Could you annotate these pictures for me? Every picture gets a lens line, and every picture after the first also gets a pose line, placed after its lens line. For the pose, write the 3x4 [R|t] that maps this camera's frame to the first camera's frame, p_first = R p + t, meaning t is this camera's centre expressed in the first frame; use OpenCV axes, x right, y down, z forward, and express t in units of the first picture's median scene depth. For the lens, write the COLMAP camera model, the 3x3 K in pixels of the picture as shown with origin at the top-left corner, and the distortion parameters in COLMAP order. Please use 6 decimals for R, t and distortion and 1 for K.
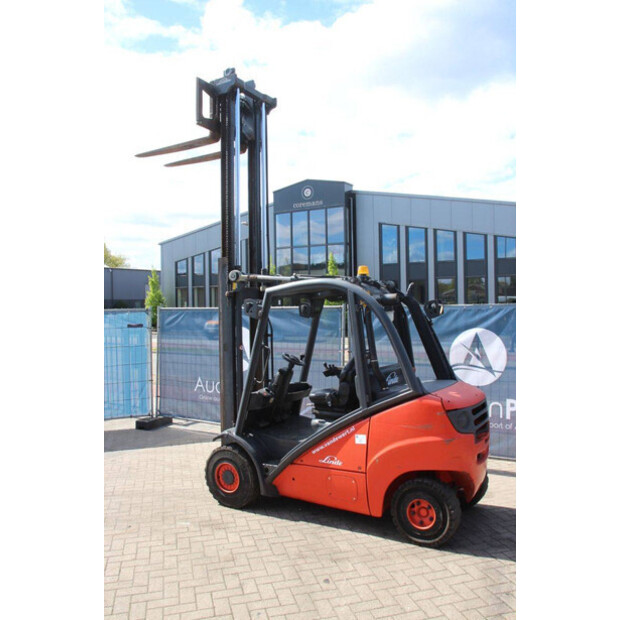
lens RADIAL K [[535.4, 0, 310.0], [0, 535.4, 310.0], [0, 0, 1]] dist [-0.114641, 0.004217]
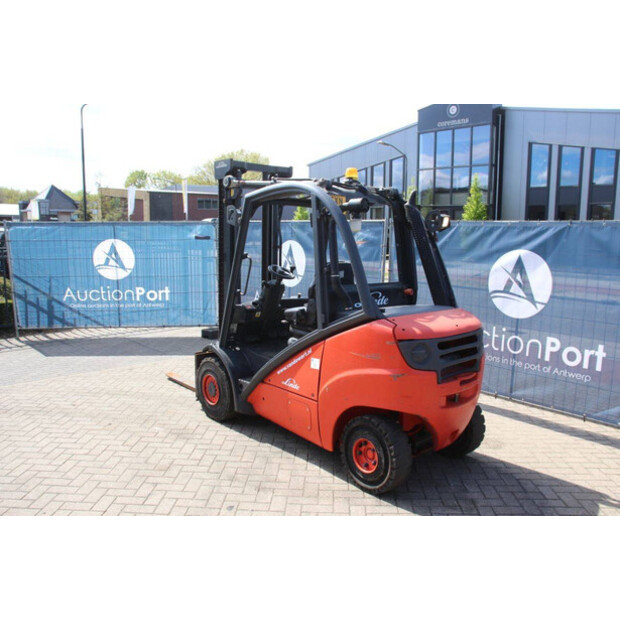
lens RADIAL K [[523.2, 0, 310.0], [0, 523.2, 310.0], [0, 0, 1]] dist [-0.180766, 0.175866]
pose [[0.952080, 0.071030, -0.297488, 0.291185], [-0.027070, 0.988411, 0.149366, 0.021282], [0.304650, -0.134155, 0.942969, 0.160115]]
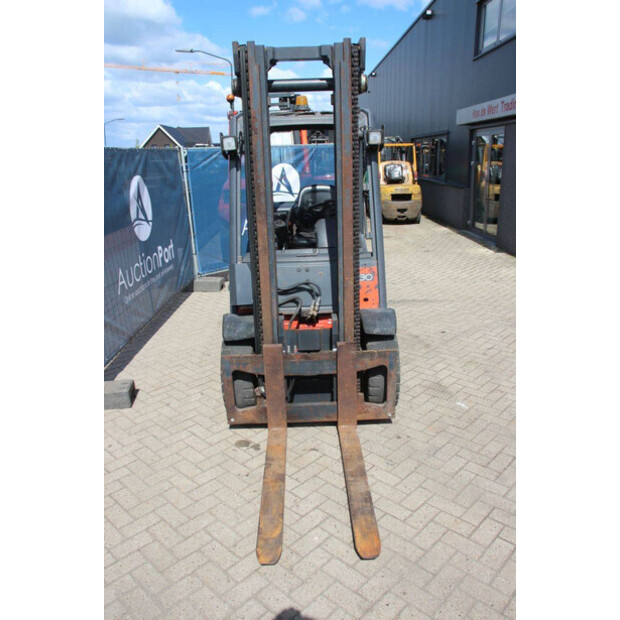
lens RADIAL K [[514.0, 0, 322.2], [0, 514.0, 311.6], [0, 0, 1]] dist [-0.165201, 0.135362]
pose [[-0.529185, -0.228467, 0.817169, -0.682750], [0.023536, 0.958745, 0.283290, 0.027199], [-0.848180, 0.169146, -0.501977, 1.423775]]
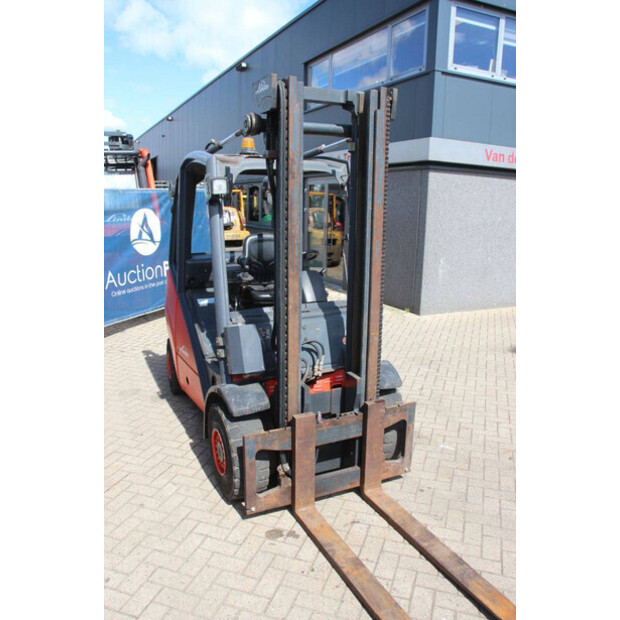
lens RADIAL K [[514.0, 0, 322.2], [0, 514.0, 311.6], [0, 0, 1]] dist [-0.165201, 0.135362]
pose [[-0.837167, -0.119544, 0.533723, -0.443326], [-0.010315, 0.979099, 0.203121, 0.021076], [-0.546849, 0.164541, -0.820903, 1.592481]]
